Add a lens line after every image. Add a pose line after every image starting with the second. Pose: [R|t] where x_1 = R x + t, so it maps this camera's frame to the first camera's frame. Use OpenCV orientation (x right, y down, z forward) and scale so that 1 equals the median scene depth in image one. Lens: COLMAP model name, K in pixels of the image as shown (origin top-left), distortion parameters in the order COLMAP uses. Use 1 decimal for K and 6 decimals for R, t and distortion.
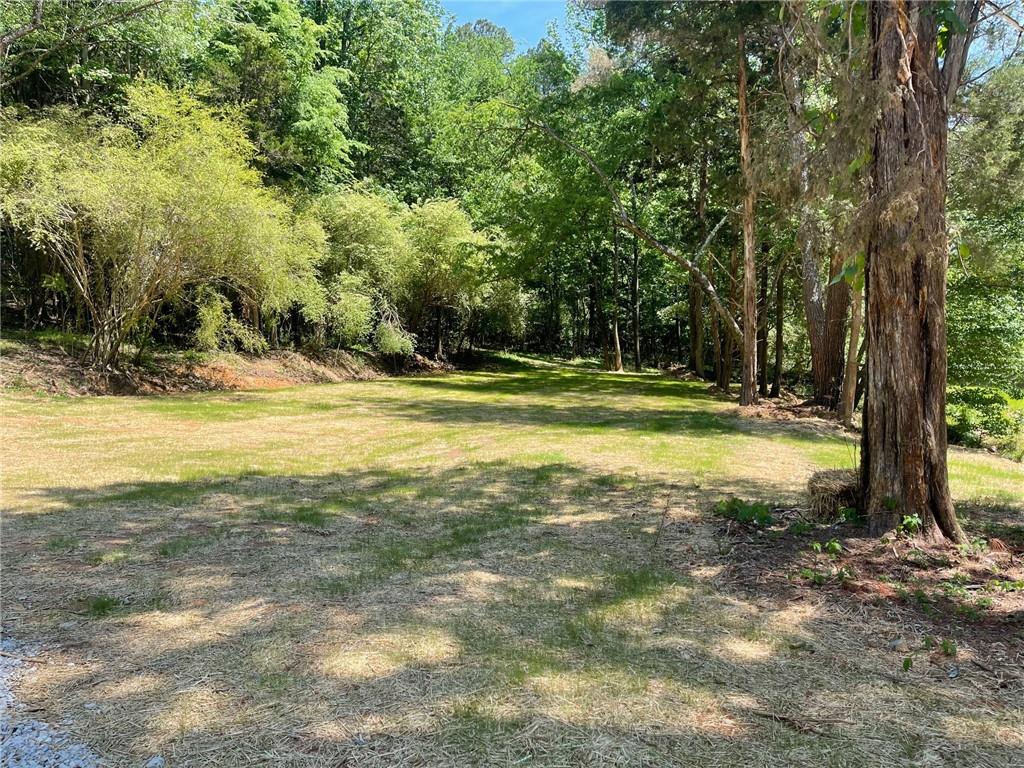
lens RADIAL K [[753.5, 0, 505.7], [0, 753.5, 385.0], [0, 0, 1]] dist [0.051648, -0.076065]
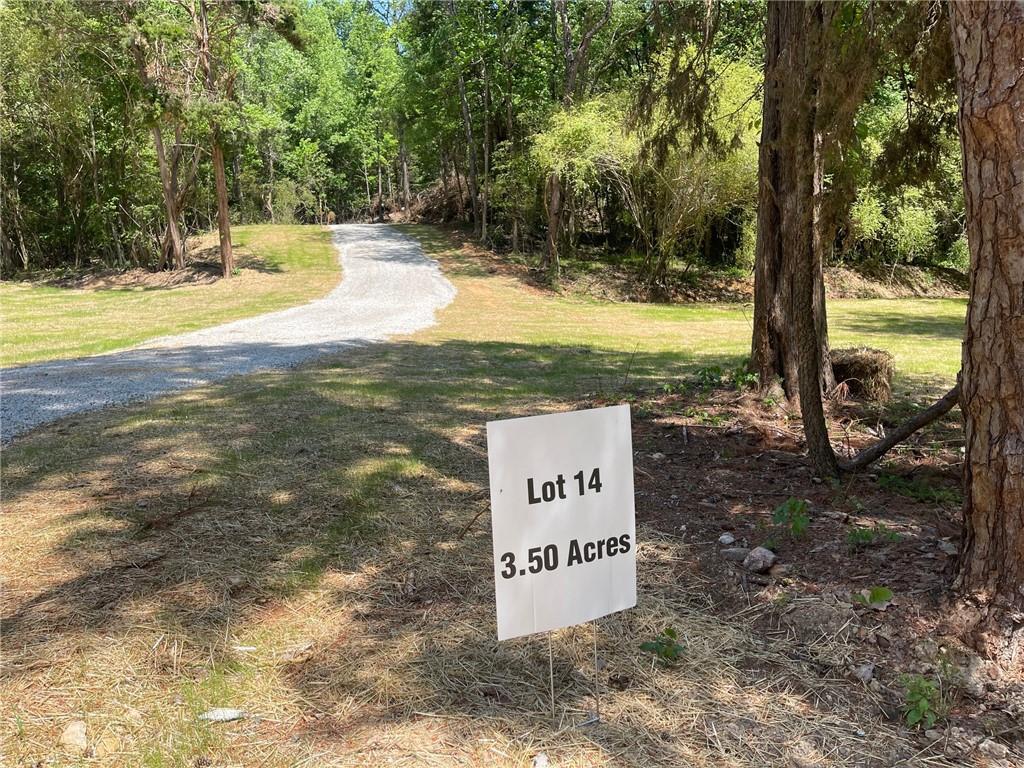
lens RADIAL K [[753.5, 0, 519.6], [0, 753.5, 376.7], [0, 0, 1]] dist [0.051648, -0.076065]
pose [[0.659402, 0.092443, -0.746085, 0.280053], [-0.028208, 0.994755, 0.098324, 0.016584], [0.751261, -0.043790, 0.658551, -0.013270]]
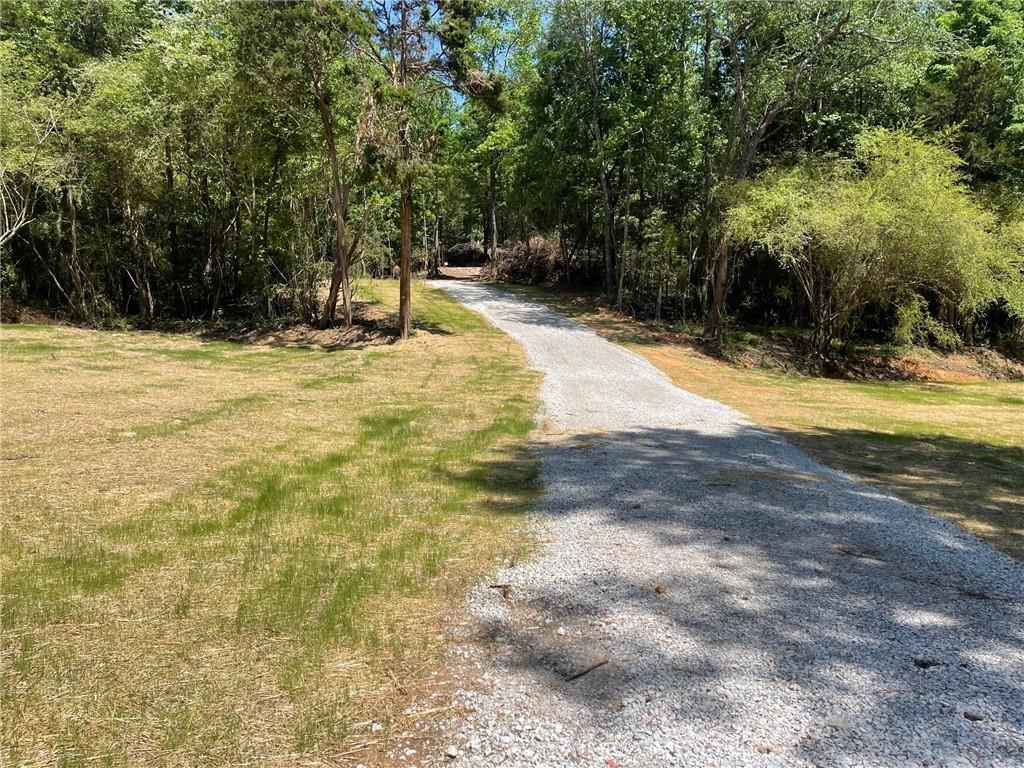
lens RADIAL K [[753.5, 0, 514.9], [0, 753.5, 384.6], [0, 0, 1]] dist [0.051648, -0.076065]
pose [[0.675146, 0.071864, -0.734176, 0.060818], [-0.063913, 0.997200, 0.038835, 0.007466], [0.734910, 0.020704, 0.677848, -0.221384]]
